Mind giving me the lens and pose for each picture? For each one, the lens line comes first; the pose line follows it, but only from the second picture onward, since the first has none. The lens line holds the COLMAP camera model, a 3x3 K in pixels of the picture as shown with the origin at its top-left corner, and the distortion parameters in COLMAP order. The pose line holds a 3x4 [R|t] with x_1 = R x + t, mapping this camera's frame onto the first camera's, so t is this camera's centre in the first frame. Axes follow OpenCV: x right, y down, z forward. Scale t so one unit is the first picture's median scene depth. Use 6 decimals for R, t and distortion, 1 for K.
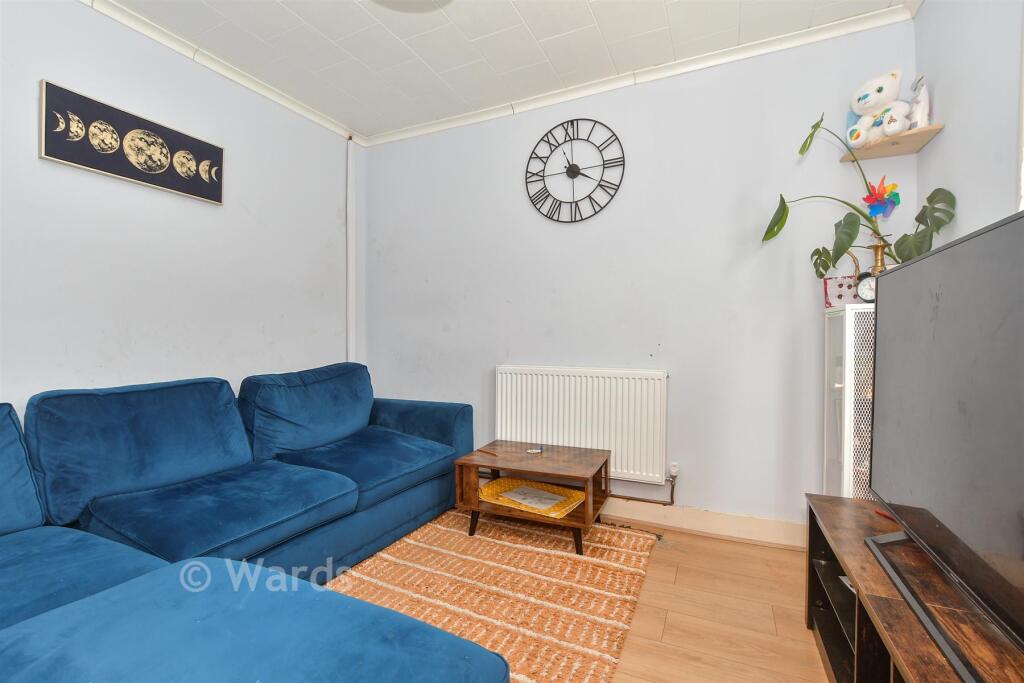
lens RADIAL K [[446.6, 0, 515.0], [0, 446.6, 341.6], [0, 0, 1]] dist [-0.001721, -0.000182]
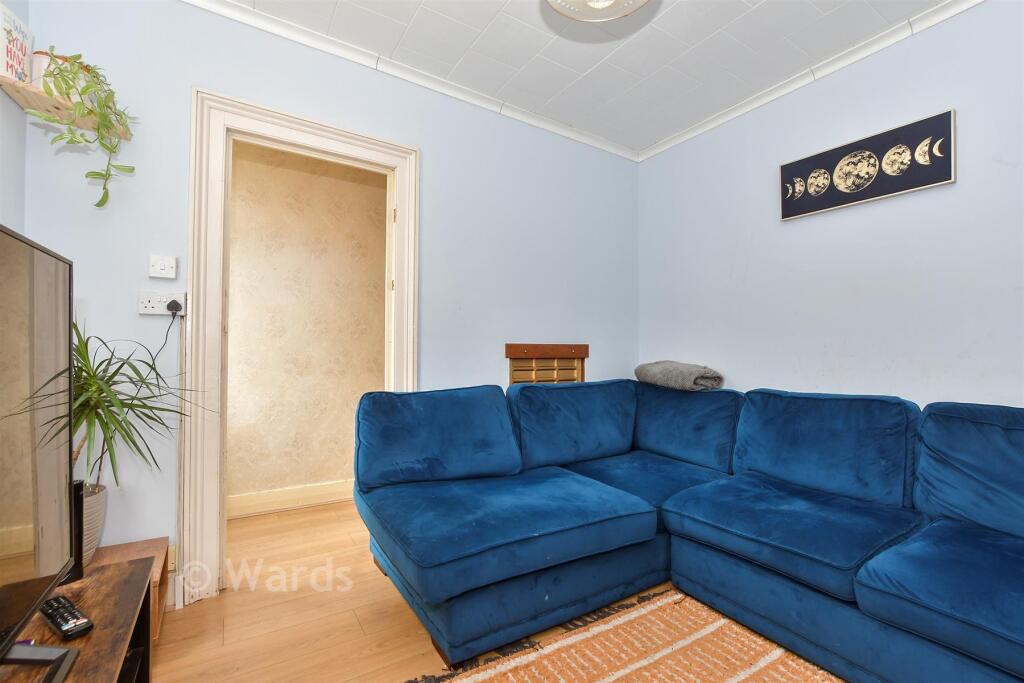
lens RADIAL K [[446.6, 0, 514.9], [0, 446.6, 343.9], [0, 0, 1]] dist [-0.001721, -0.000182]
pose [[-0.530889, -0.007030, -0.847412, 0.474680], [-0.006607, 0.999970, -0.004156, -0.014922], [0.847416, 0.003393, -0.530919, 0.876873]]
